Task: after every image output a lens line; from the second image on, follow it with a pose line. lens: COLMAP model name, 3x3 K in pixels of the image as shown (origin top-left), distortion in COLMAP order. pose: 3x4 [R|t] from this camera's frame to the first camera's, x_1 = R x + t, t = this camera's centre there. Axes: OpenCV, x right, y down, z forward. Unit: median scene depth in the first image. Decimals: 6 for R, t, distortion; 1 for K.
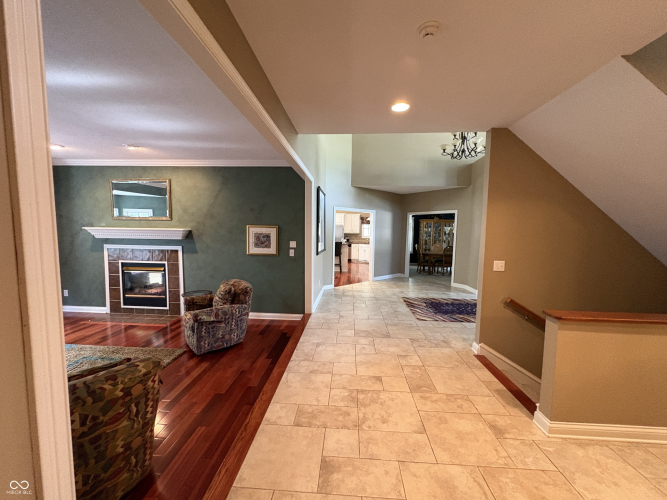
lens RADIAL K [[270.3, 0, 334.6], [0, 270.3, 250.9], [0, 0, 1]] dist [-0.000458, -0.000001]
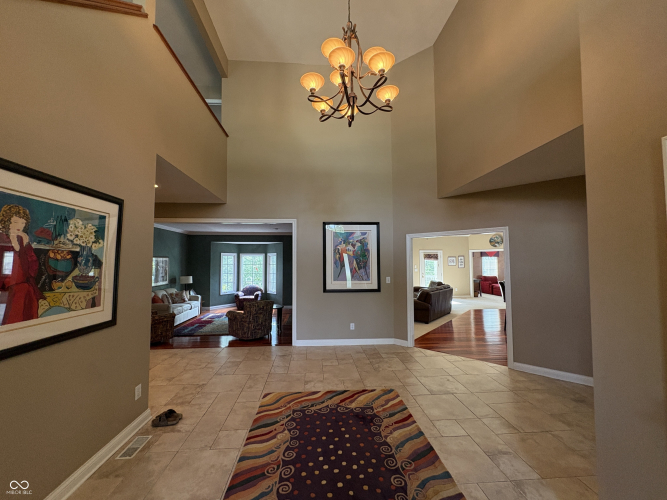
lens RADIAL K [[270.3, 0, 337.1], [0, 270.3, 249.3], [0, 0, 1]] dist [-0.000458, -0.000001]
pose [[0.138361, -0.063014, -0.988375, 1.298636], [-0.075489, 0.994400, -0.073965, -0.098296], [0.987501, 0.084845, 0.132830, 1.299111]]
